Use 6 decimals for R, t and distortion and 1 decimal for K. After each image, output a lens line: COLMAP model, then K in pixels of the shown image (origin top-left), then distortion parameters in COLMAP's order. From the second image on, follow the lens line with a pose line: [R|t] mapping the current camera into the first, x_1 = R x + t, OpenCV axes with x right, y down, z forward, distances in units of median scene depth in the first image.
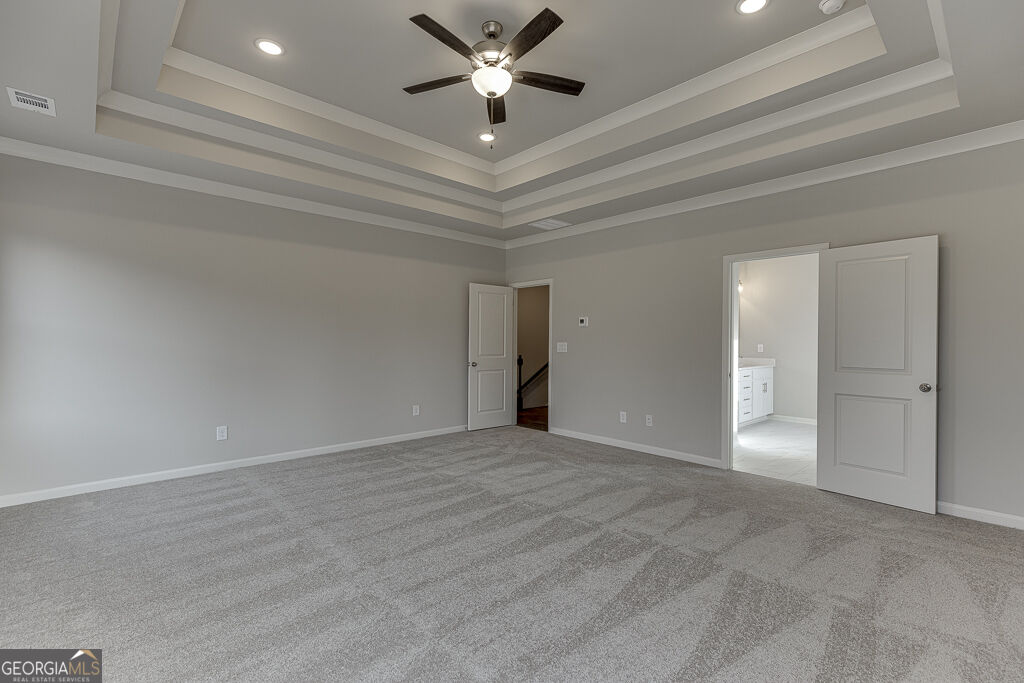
lens RADIAL K [[442.5, 0, 510.2], [0, 442.5, 343.1], [0, 0, 1]] dist [0.016897, 0.000097]
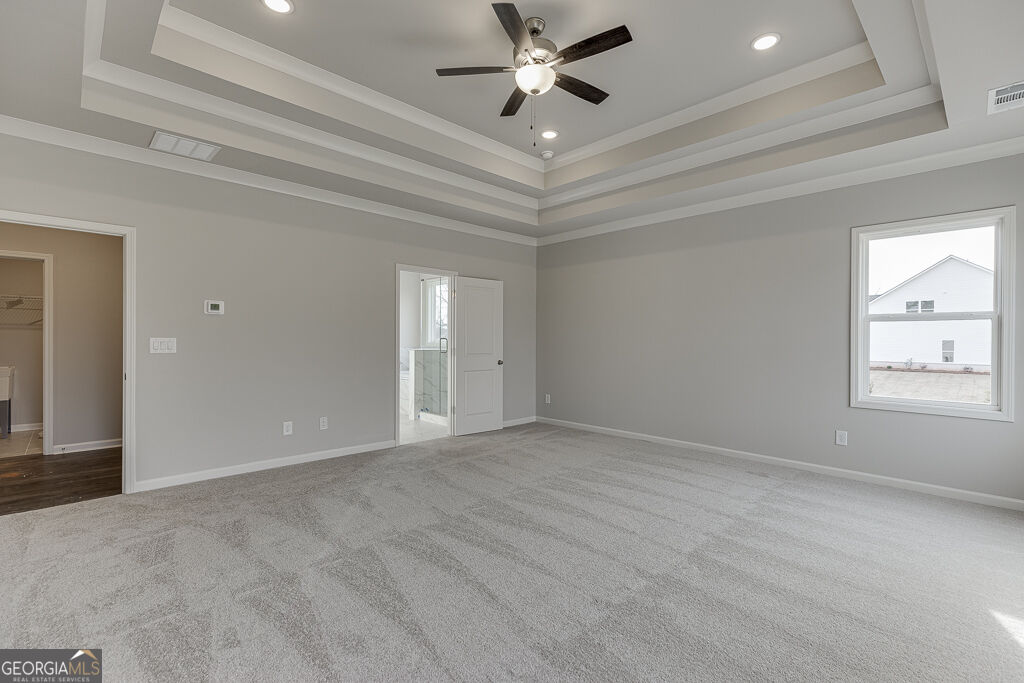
lens RADIAL K [[442.5, 0, 515.9], [0, 442.5, 341.2], [0, 0, 1]] dist [0.016897, 0.000097]
pose [[0.013091, -0.004358, 0.999905, -0.718842], [0.002265, 0.999988, 0.004329, 0.002802], [-0.999912, 0.002208, 0.013101, 0.714760]]
